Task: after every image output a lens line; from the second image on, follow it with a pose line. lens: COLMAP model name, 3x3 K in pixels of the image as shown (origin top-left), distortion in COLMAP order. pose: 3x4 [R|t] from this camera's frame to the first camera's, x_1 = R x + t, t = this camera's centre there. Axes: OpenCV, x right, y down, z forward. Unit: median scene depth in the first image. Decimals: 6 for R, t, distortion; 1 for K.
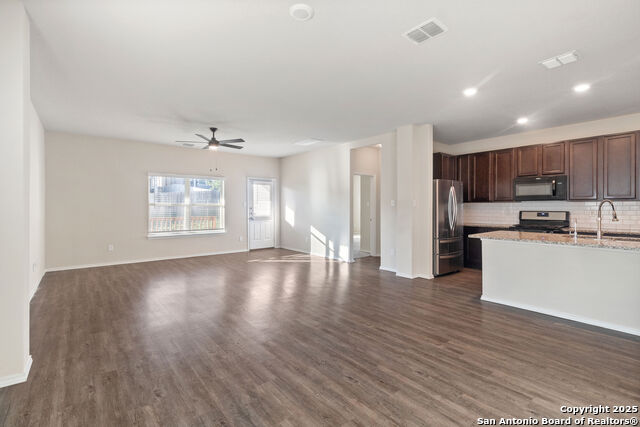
lens RADIAL K [[298.5, 0, 316.2], [0, 298.5, 205.9], [0, 0, 1]] dist [0.008703, -0.000122]
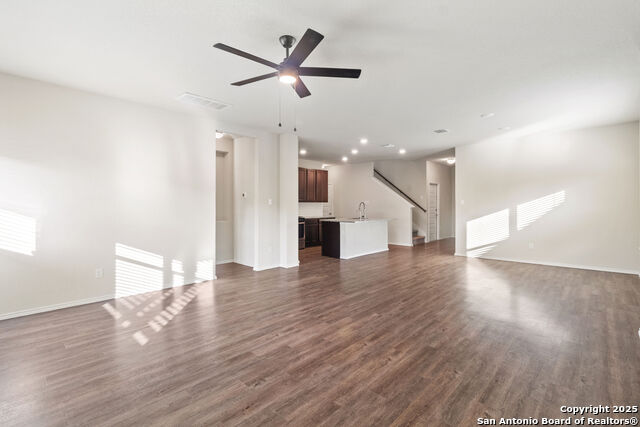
lens RADIAL K [[298.5, 0, 316.2], [0, 298.5, 205.9], [0, 0, 1]] dist [0.008703, -0.000122]
pose [[-0.126183, -0.004988, 0.991994, -0.770749], [0.003314, 0.999980, 0.005450, -0.002661], [-0.992001, 0.003975, -0.126164, 0.948666]]
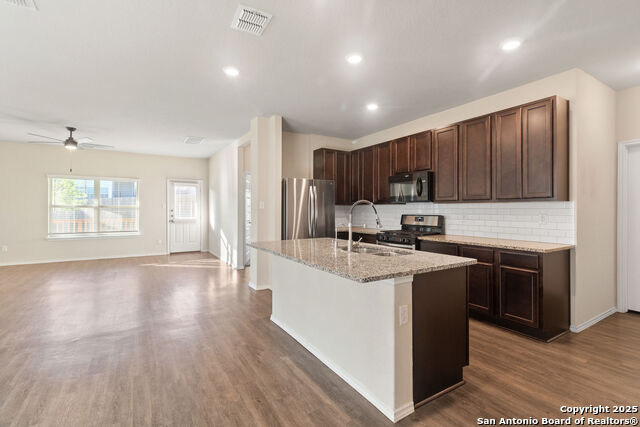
lens RADIAL K [[298.5, 0, 316.2], [0, 298.5, 205.9], [0, 0, 1]] dist [0.008703, -0.000122]
pose [[0.991650, 0.002296, -0.128937, 0.561668], [-0.003749, 0.999932, -0.011030, 0.002621], [0.128903, 0.011421, 0.991591, 0.132759]]
